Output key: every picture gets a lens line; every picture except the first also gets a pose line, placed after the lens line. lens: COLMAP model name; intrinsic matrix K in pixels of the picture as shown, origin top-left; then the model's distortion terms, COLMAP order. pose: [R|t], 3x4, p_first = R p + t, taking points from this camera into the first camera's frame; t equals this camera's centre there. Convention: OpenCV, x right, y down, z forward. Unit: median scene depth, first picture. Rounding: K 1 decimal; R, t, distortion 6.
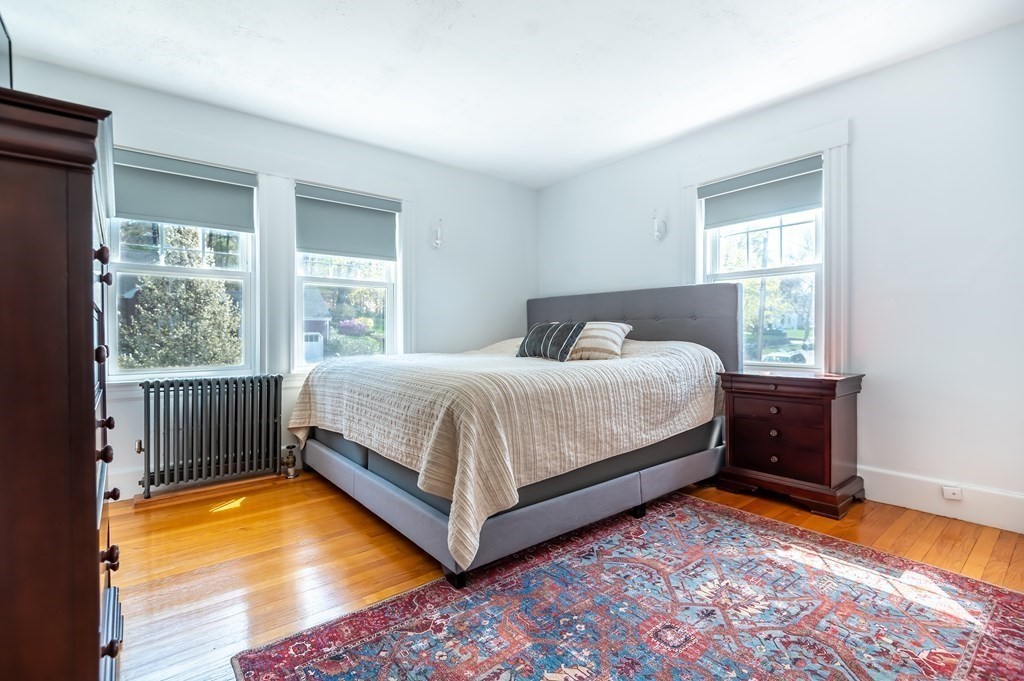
lens RADIAL K [[471.8, 0, 511.9], [0, 471.8, 336.6], [0, 0, 1]] dist [0.000481, -0.005578]
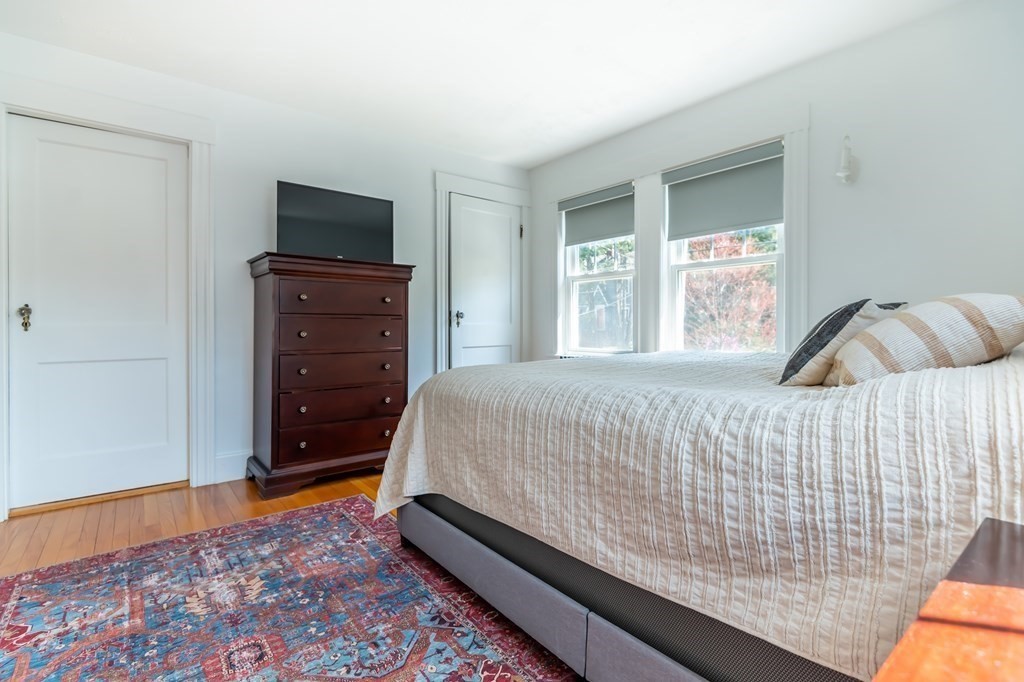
lens RADIAL K [[471.8, 0, 499.1], [0, 471.8, 312.4], [0, 0, 1]] dist [0.000481, -0.005578]
pose [[-0.012476, -0.013983, -0.999824, 1.038400], [-0.002693, 0.999899, -0.013951, -0.024285], [0.999919, 0.002518, -0.012512, 1.234451]]
